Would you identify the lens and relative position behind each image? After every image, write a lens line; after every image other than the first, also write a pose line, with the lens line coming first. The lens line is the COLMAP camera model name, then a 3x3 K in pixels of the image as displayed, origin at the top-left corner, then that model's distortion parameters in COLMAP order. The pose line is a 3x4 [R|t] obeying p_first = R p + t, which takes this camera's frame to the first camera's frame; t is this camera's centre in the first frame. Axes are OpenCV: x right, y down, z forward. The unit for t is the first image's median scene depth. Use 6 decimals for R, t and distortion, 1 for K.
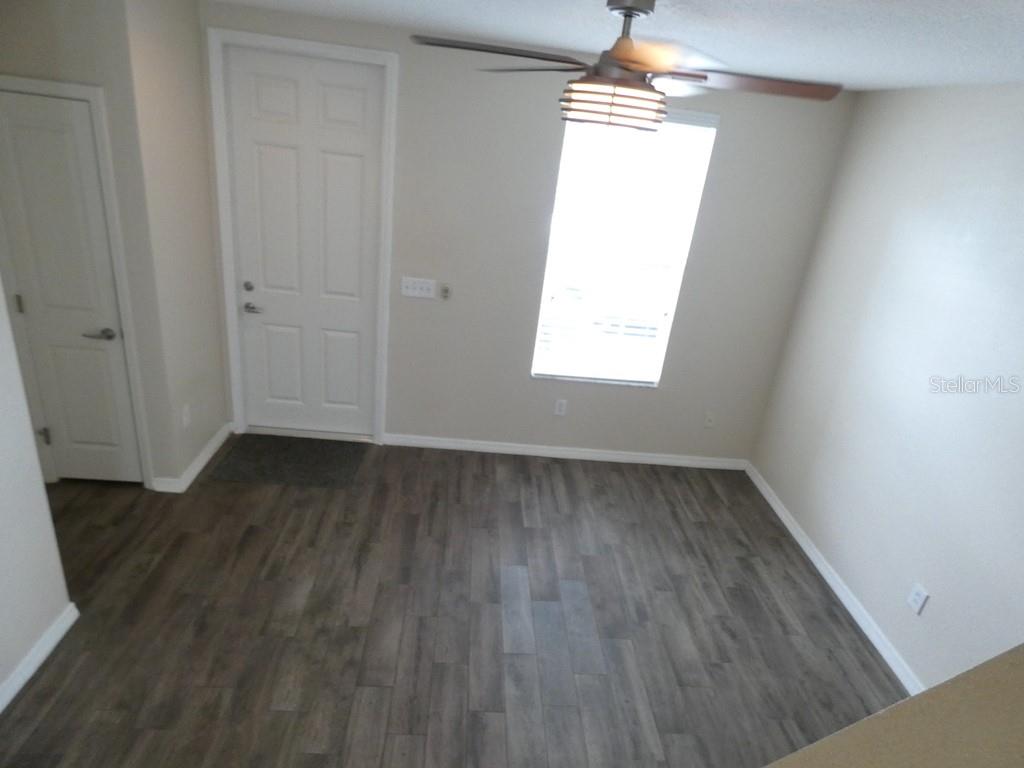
lens RADIAL K [[603.2, 0, 517.6], [0, 603.2, 385.5], [0, 0, 1]] dist [-0.012248, 0.008367]
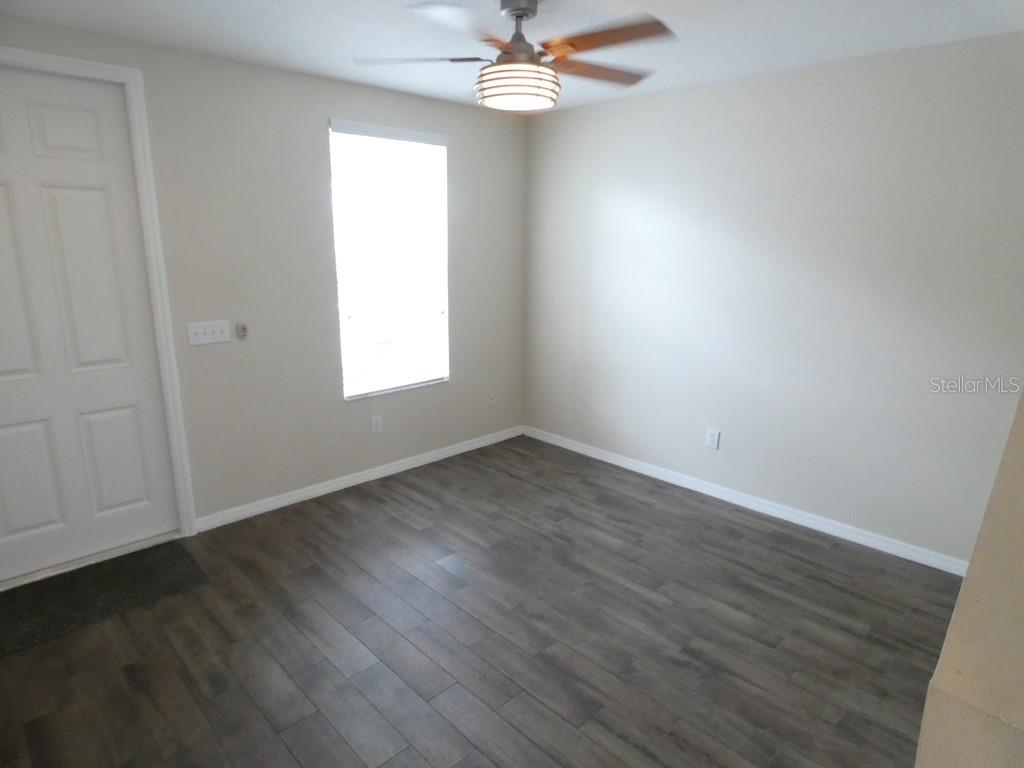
lens RADIAL K [[603.2, 0, 520.7], [0, 603.2, 386.2], [0, 0, 1]] dist [-0.012248, 0.008367]
pose [[0.752904, -0.266455, 0.601778, -0.371812], [0.331615, 0.943411, 0.002829, 0.058924], [-0.568478, 0.197429, 0.798658, 0.061044]]
